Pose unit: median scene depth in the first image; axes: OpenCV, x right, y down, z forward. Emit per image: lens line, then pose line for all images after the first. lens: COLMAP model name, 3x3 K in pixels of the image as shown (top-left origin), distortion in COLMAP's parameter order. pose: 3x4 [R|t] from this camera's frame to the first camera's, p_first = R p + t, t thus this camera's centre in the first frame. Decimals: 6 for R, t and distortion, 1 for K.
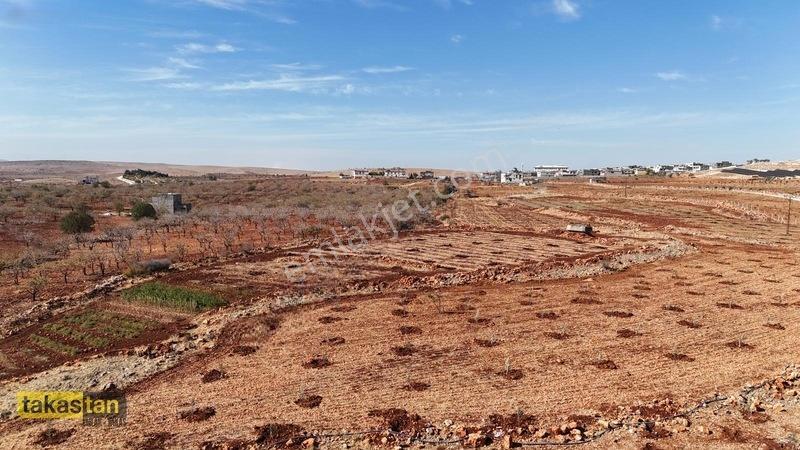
lens RADIAL K [[584.5, 0, 400.8], [0, 584.5, 225.8], [0, 0, 1]] dist [0.074291, -0.071174]
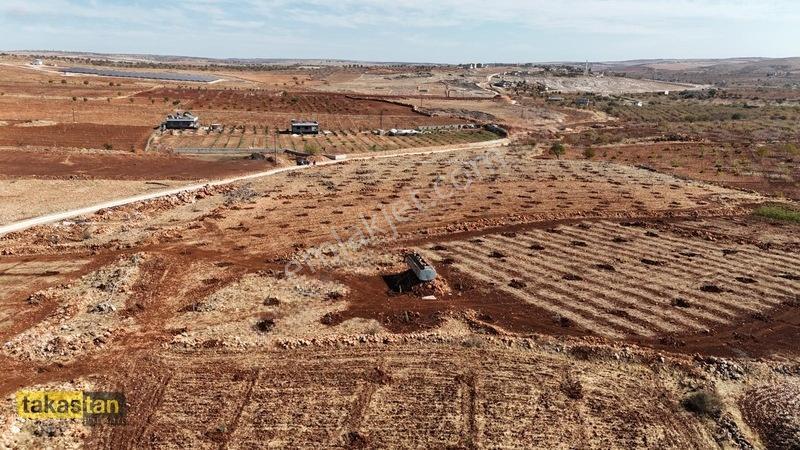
lens RADIAL K [[584.5, 0, 400.8], [0, 584.5, 225.8], [0, 0, 1]] dist [0.074291, -0.071174]
pose [[-0.985749, -0.054678, 0.159091, 0.476082], [0.002100, 0.941631, 0.336640, -0.447923], [-0.168212, 0.332177, -0.928097, 3.061486]]
